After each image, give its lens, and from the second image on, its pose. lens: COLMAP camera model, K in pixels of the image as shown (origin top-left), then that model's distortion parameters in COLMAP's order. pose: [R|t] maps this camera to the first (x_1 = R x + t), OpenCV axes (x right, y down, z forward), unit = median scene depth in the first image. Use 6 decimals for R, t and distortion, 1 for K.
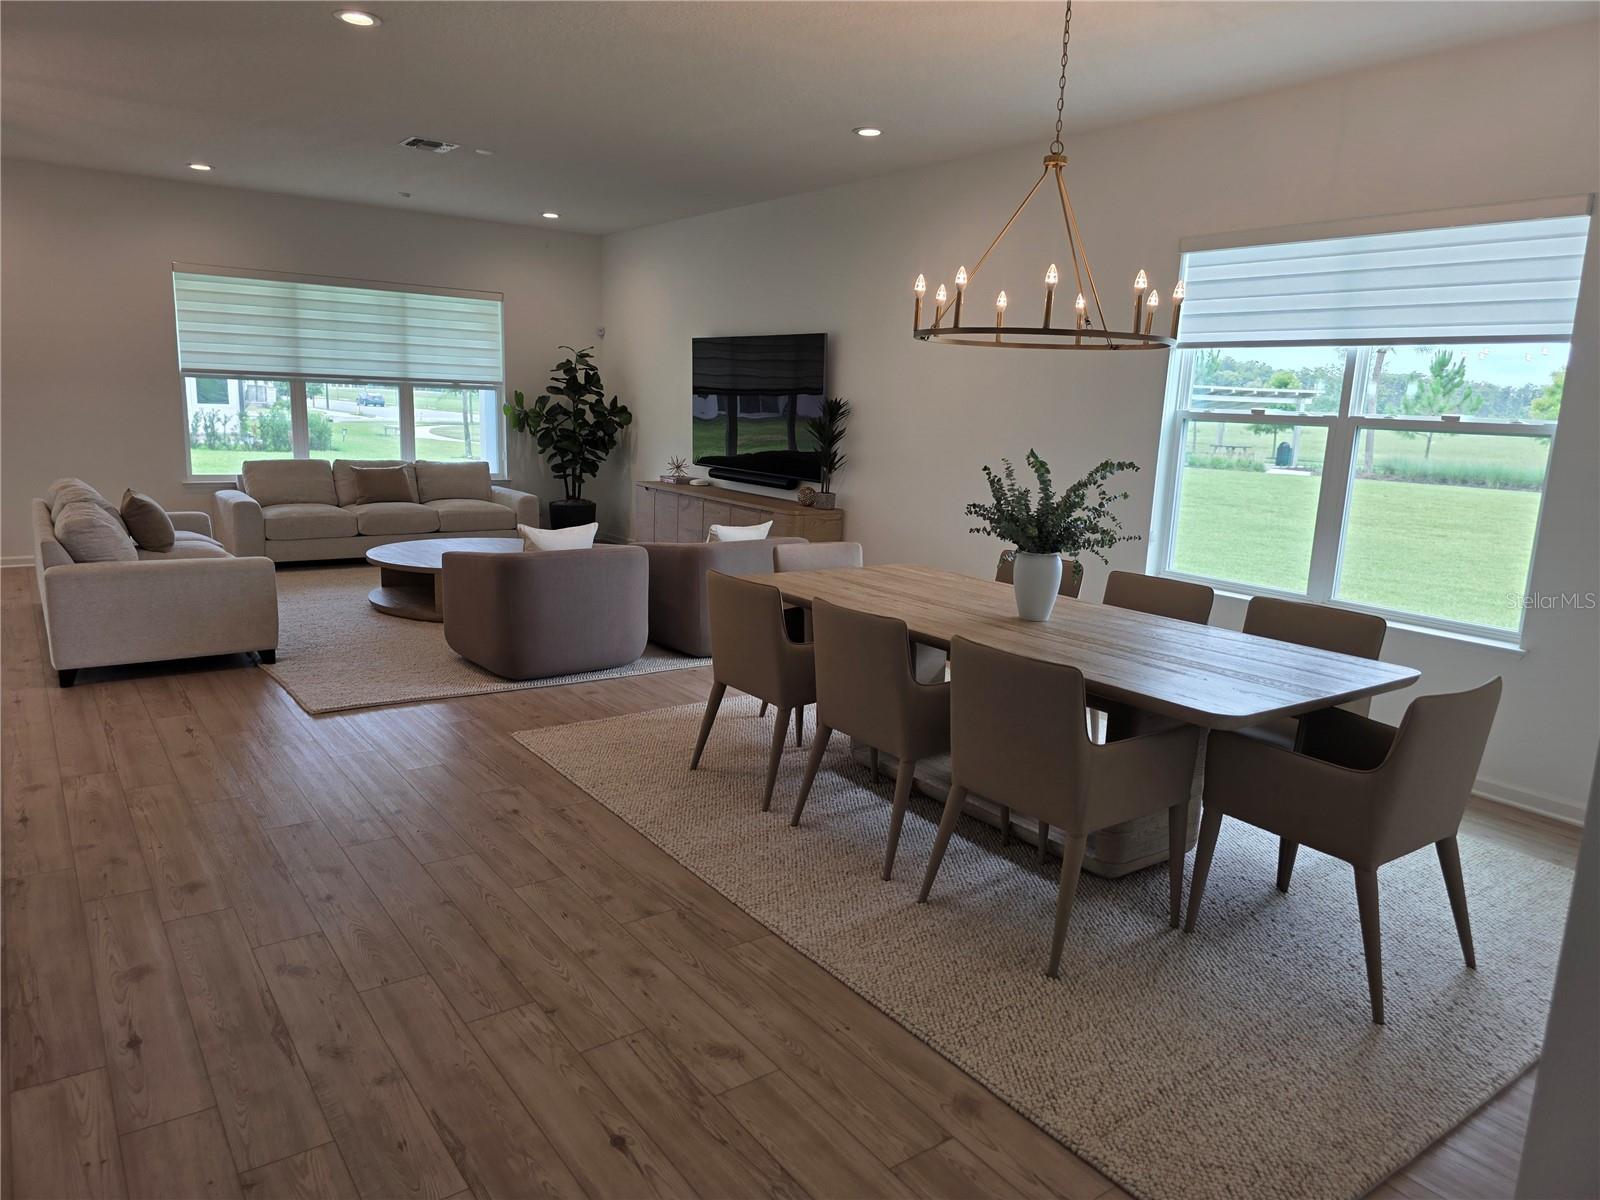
lens RADIAL K [[1083.1, 0, 798.3], [0, 1083.1, 616.9], [0, 0, 1]] dist [0.084349, -0.086489]
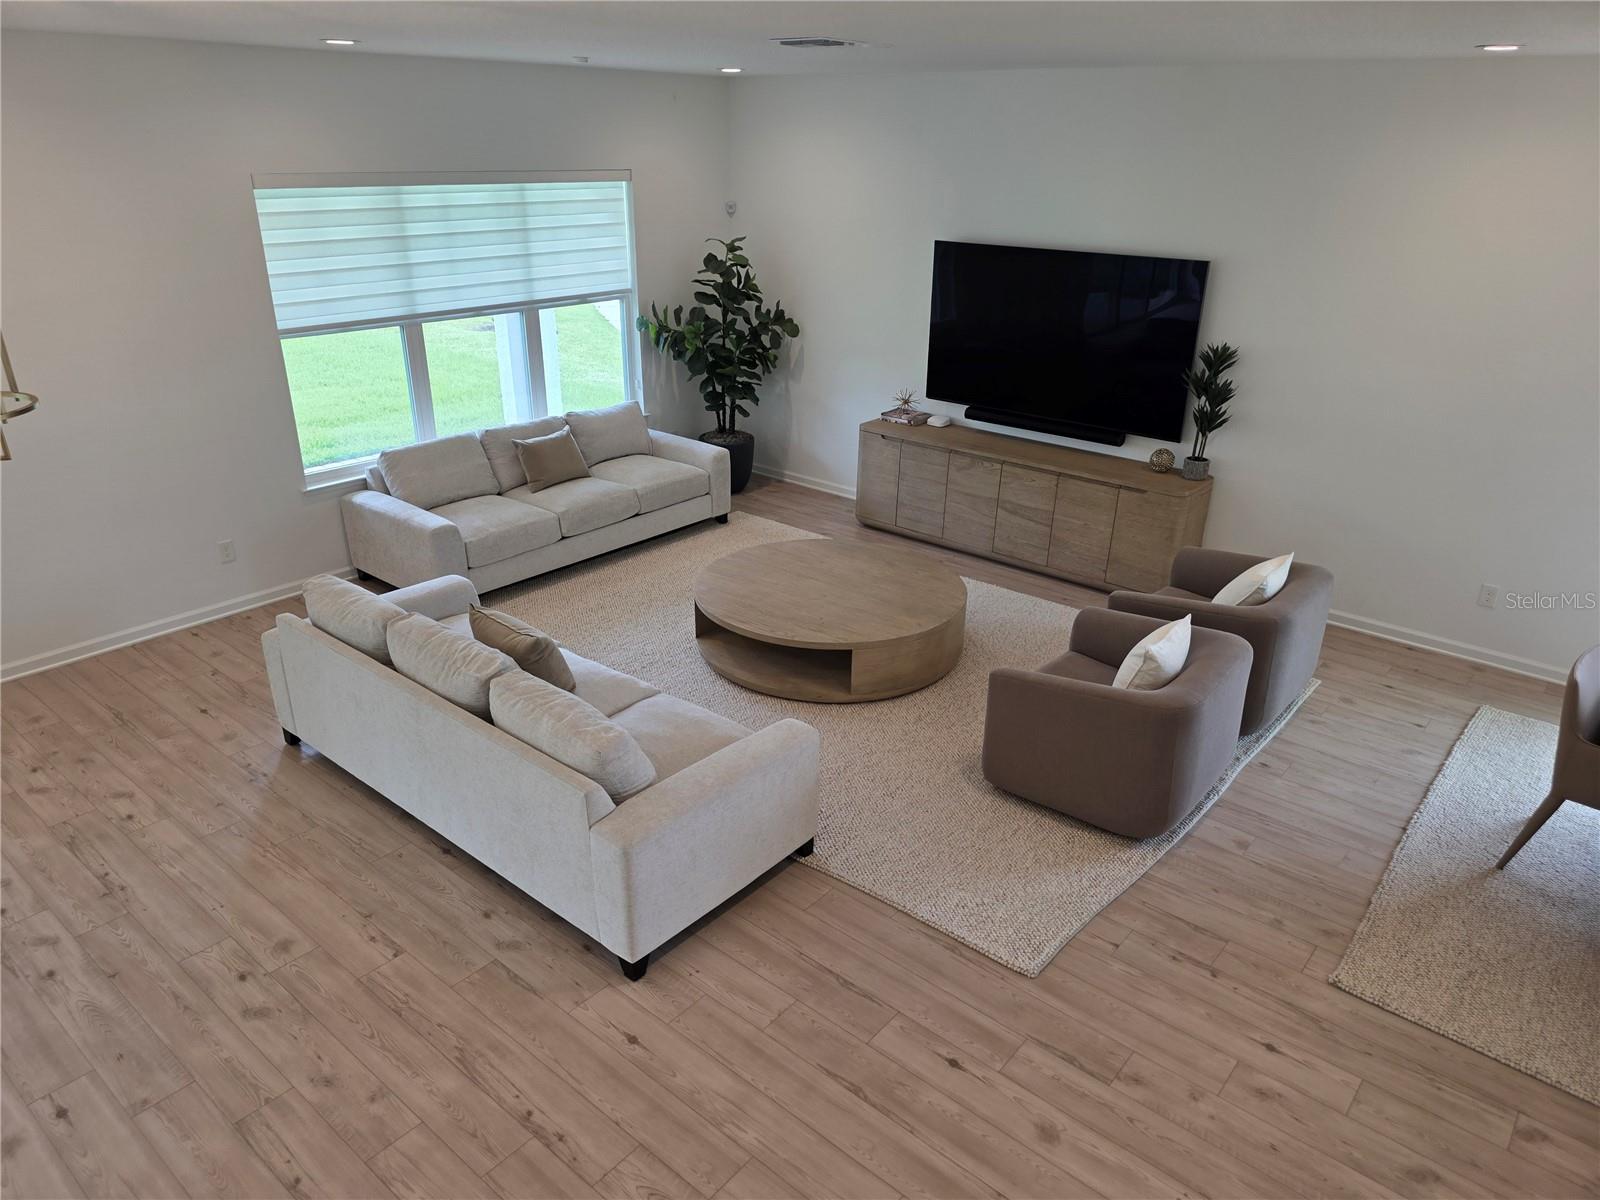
lens RADIAL K [[1083.1, 0, 798.3], [0, 1083.1, 616.9], [0, 0, 1]] dist [0.084349, -0.086489]
pose [[0.969869, -0.119609, 0.212247, -0.385321], [0.069698, 0.970998, 0.228704, -0.174705], [-0.233446, -0.207019, 0.950077, 0.205381]]
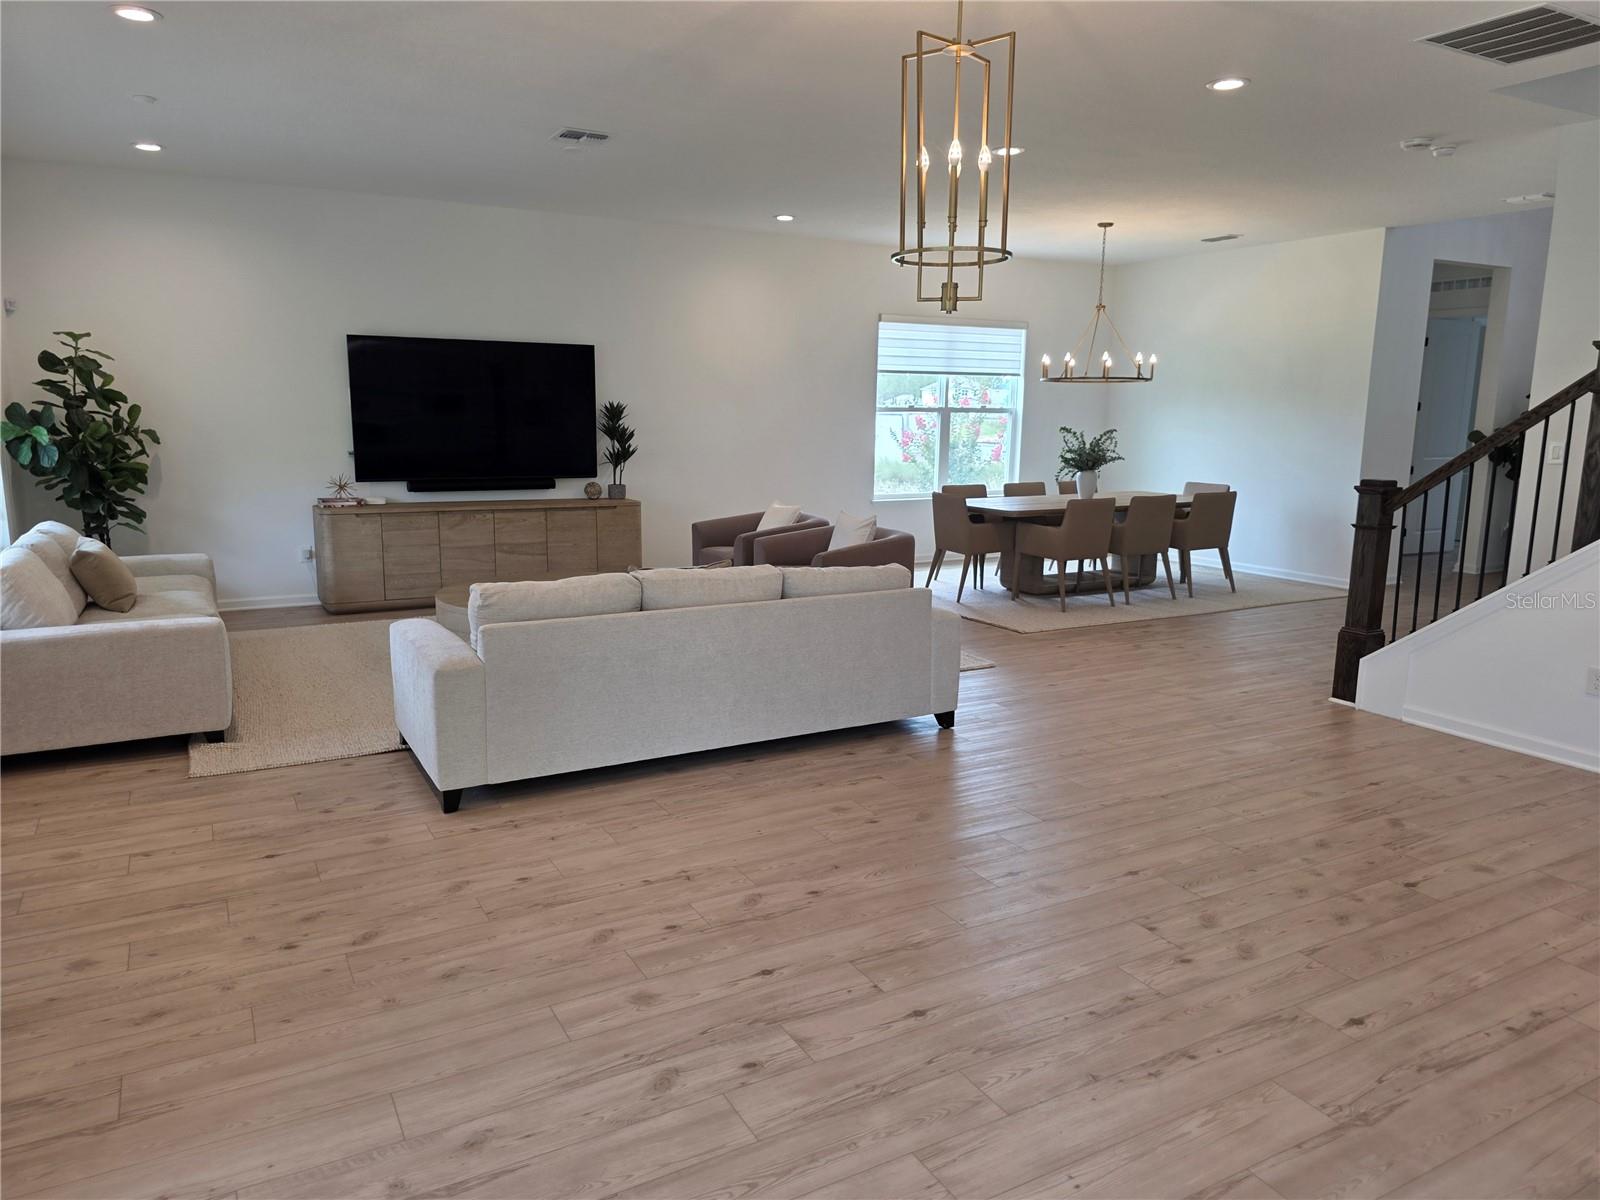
lens RADIAL K [[1076.7, 0, 800.0], [0, 1076.7, 600.0], [0, 0, 1]] dist [0.079732, -0.082861]
pose [[0.114804, -0.211118, 0.970695, -0.903967], [0.191826, 0.963476, 0.186860, -0.143836], [-0.974691, 0.164752, 0.151109, 0.546531]]
